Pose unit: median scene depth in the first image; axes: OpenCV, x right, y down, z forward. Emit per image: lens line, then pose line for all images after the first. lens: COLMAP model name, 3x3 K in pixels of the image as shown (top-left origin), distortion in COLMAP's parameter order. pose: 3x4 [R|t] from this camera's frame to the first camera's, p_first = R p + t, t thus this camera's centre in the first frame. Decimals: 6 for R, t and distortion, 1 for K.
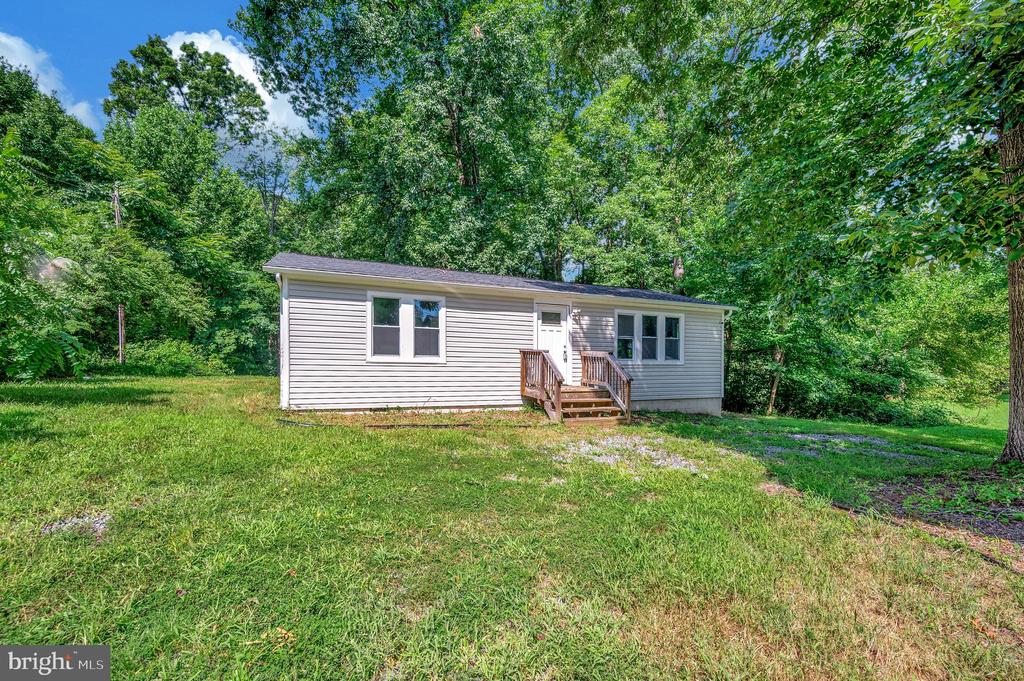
lens RADIAL K [[451.7, 0, 512.0], [0, 451.7, 340.5], [0, 0, 1]] dist [0.012254, -0.018098]
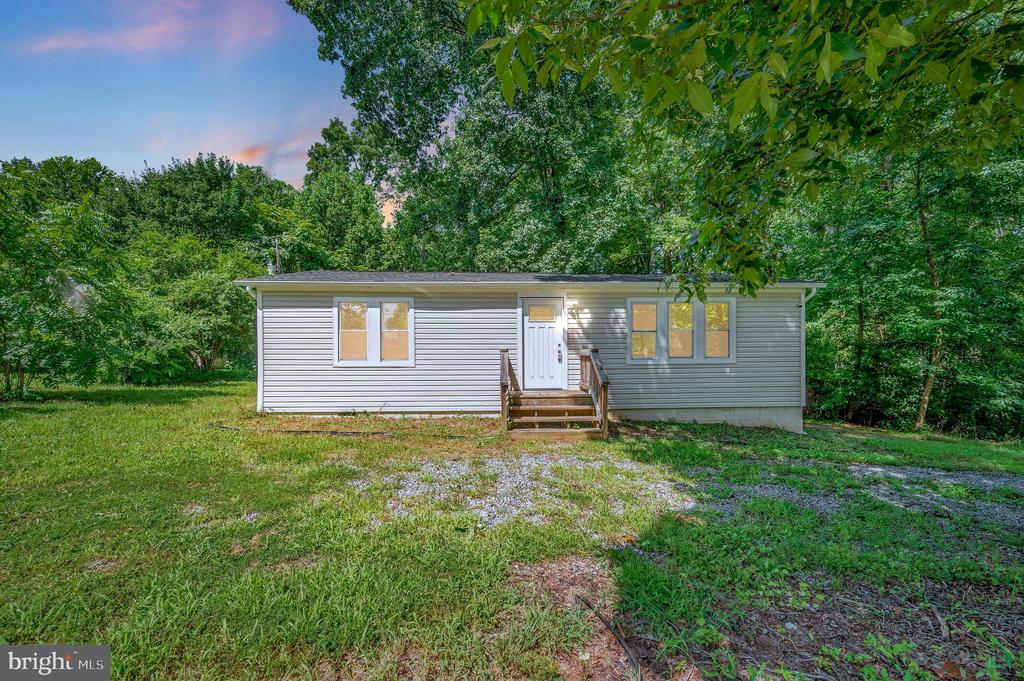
lens RADIAL K [[419.9, 0, 508.6], [0, 419.9, 340.5], [0, 0, 1]] dist [0.001649, 0.000118]
pose [[0.931345, -0.040879, -0.361836, 0.316010], [0.035162, 0.999131, -0.022374, 0.019392], [0.362436, 0.008115, 0.931973, 0.209624]]
